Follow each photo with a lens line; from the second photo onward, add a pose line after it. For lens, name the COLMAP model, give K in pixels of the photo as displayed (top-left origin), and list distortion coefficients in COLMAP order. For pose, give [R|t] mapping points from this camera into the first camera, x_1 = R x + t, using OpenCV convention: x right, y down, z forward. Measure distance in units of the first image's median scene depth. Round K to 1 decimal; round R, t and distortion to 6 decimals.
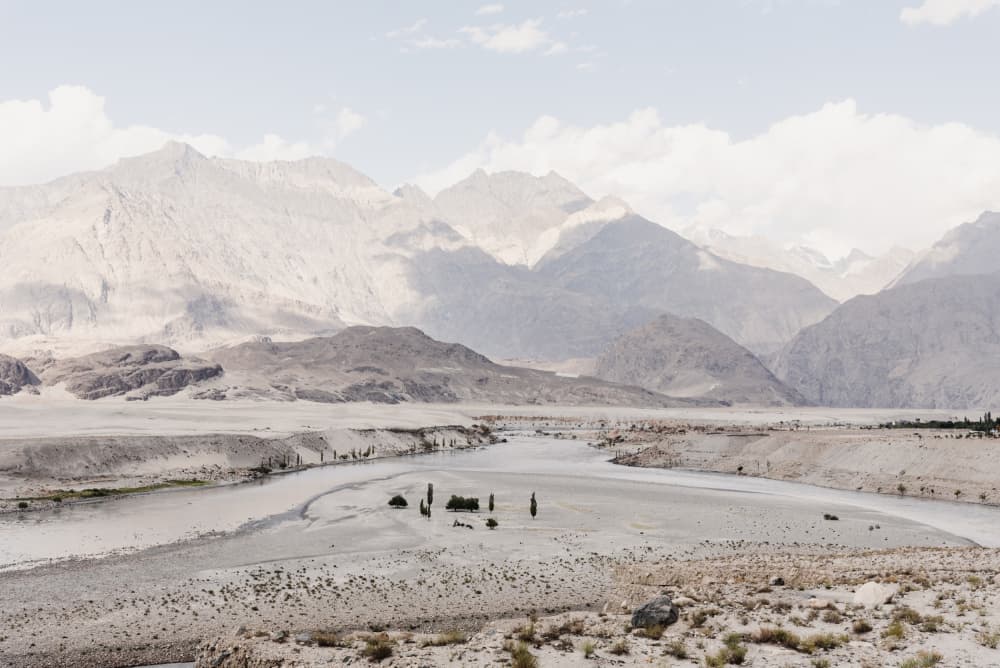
lens RADIAL K [[802.0, 0, 500.0], [0, 802.0, 334.0], [0, 0, 1]] dist [0.001879, -0.006091]
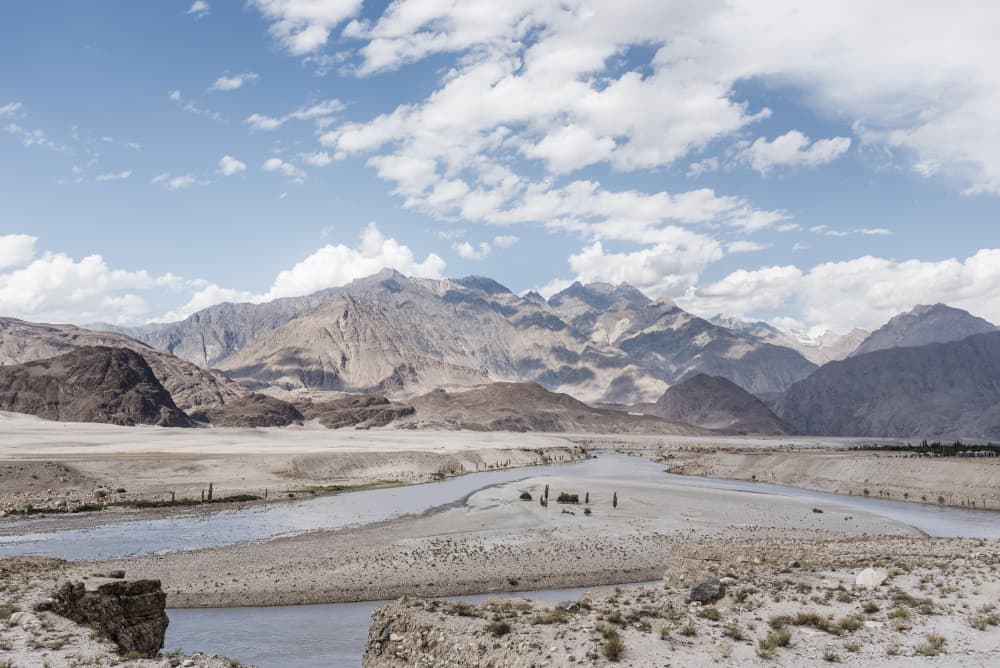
lens RADIAL K [[802.0, 0, 500.0], [0, 802.0, 334.0], [0, 0, 1]] dist [0.001879, -0.006091]
pose [[0.993566, -0.009254, -0.112880, 0.000359], [0.003340, 0.998617, -0.052471, -0.021658], [0.113209, 0.051757, 0.992222, -0.550971]]
